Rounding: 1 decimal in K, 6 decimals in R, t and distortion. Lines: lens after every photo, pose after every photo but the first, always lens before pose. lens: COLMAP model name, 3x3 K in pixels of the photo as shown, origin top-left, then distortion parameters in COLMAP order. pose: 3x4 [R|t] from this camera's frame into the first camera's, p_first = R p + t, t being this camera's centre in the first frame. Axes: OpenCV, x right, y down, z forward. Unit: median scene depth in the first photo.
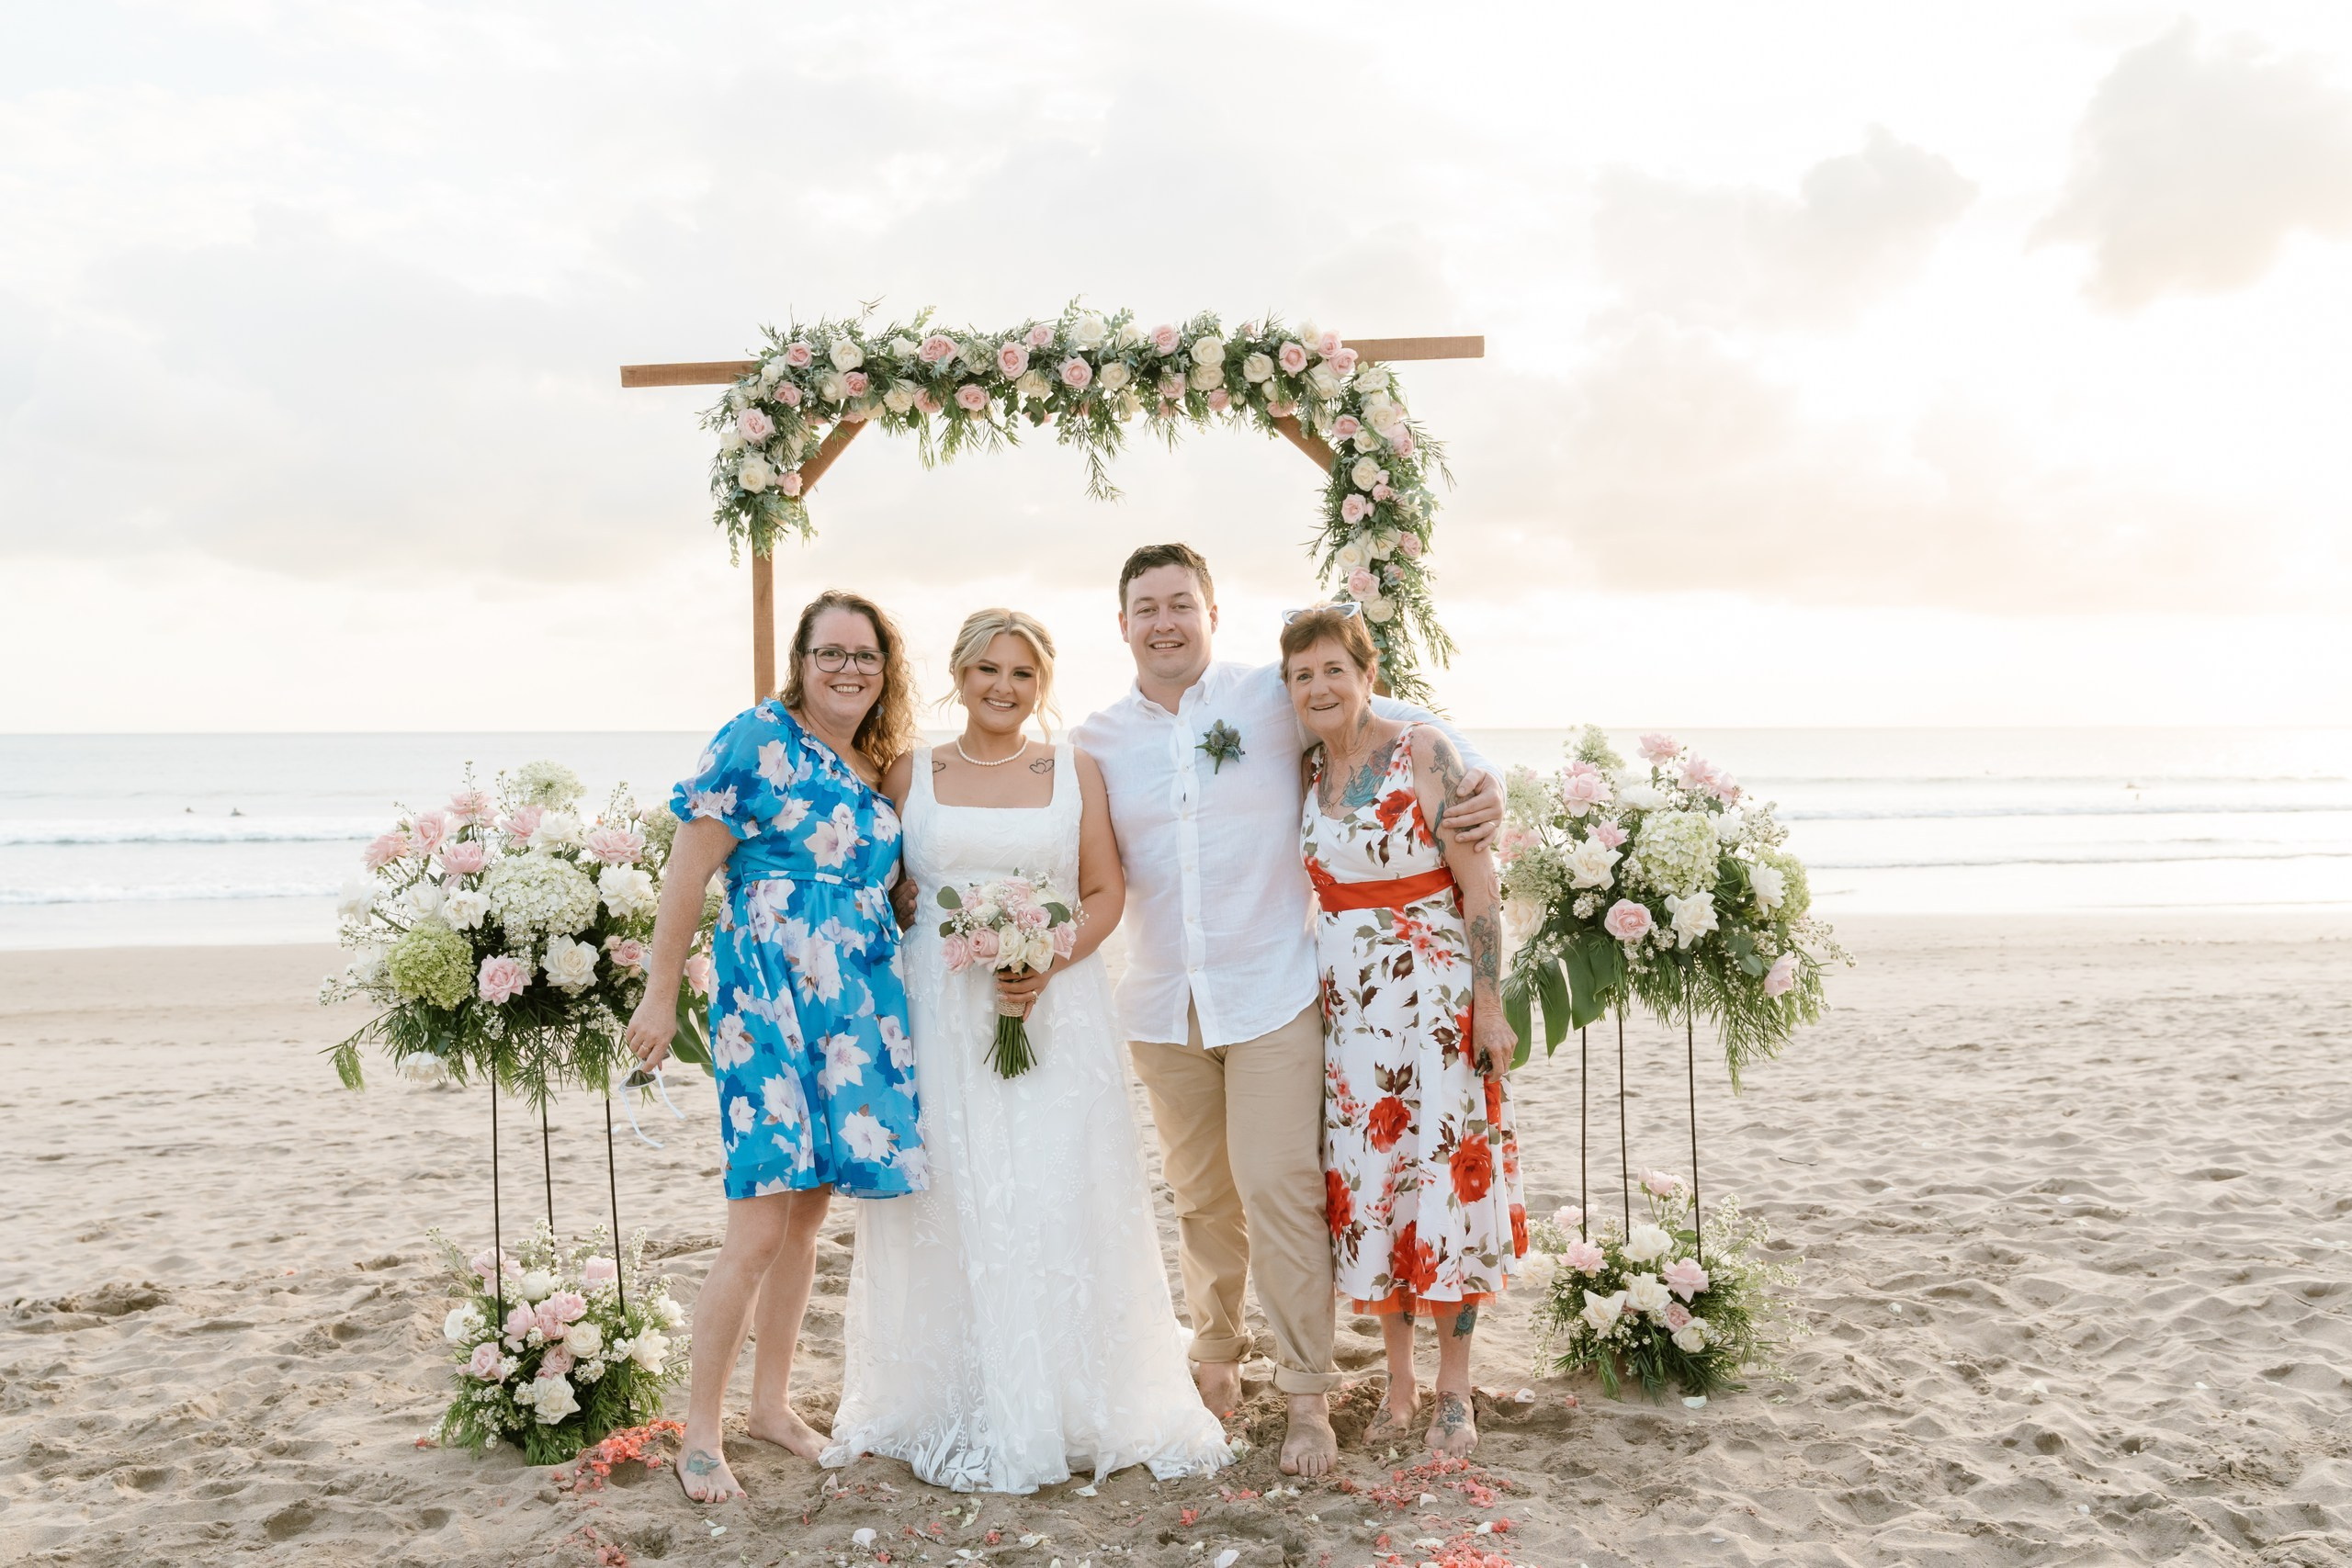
lens RADIAL K [[2116.1, 0, 1177.0], [0, 2116.1, 789.0], [0, 0, 1]] dist [0.045927, -0.007338]
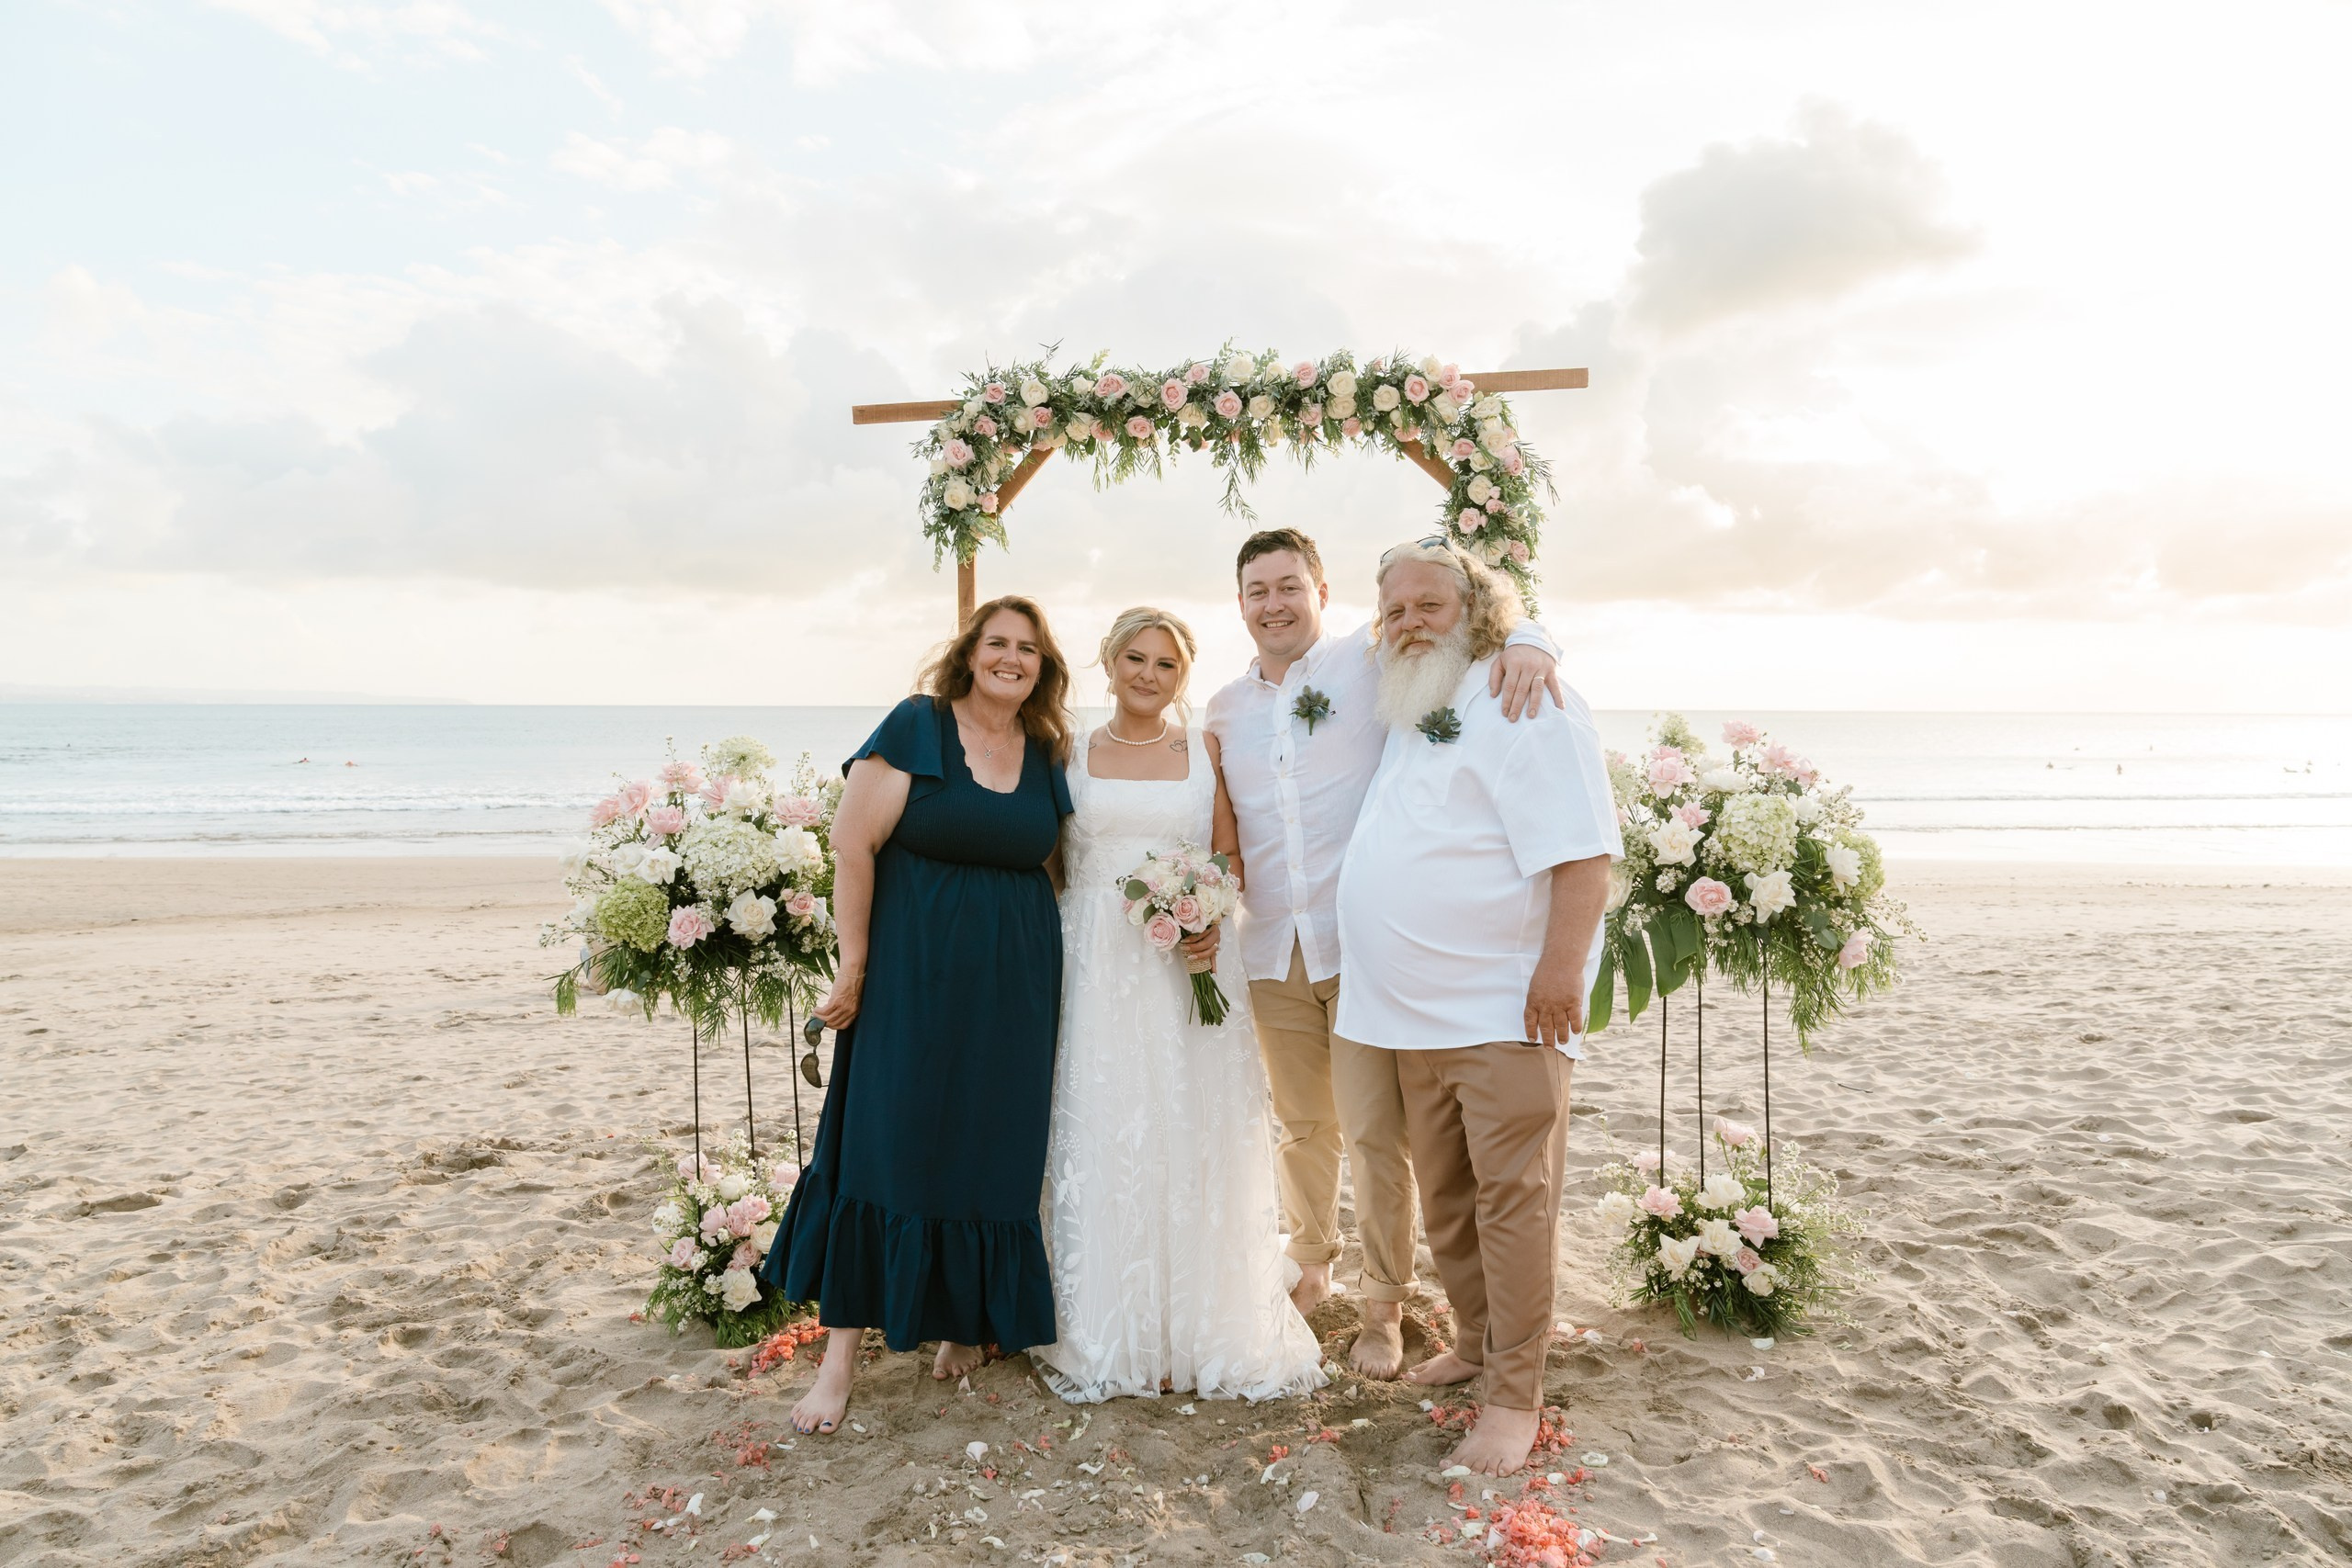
lens RADIAL K [[1626.0, 0, 1160.9], [0, 1626.0, 788.6], [0, 0, 1]] dist [-0.001567, 0.012213]
pose [[0.993077, 0.013634, -0.116669, 0.023399], [-0.011191, 0.999705, 0.021565, -0.004701], [0.116929, -0.020111, 0.992937, 0.108672]]
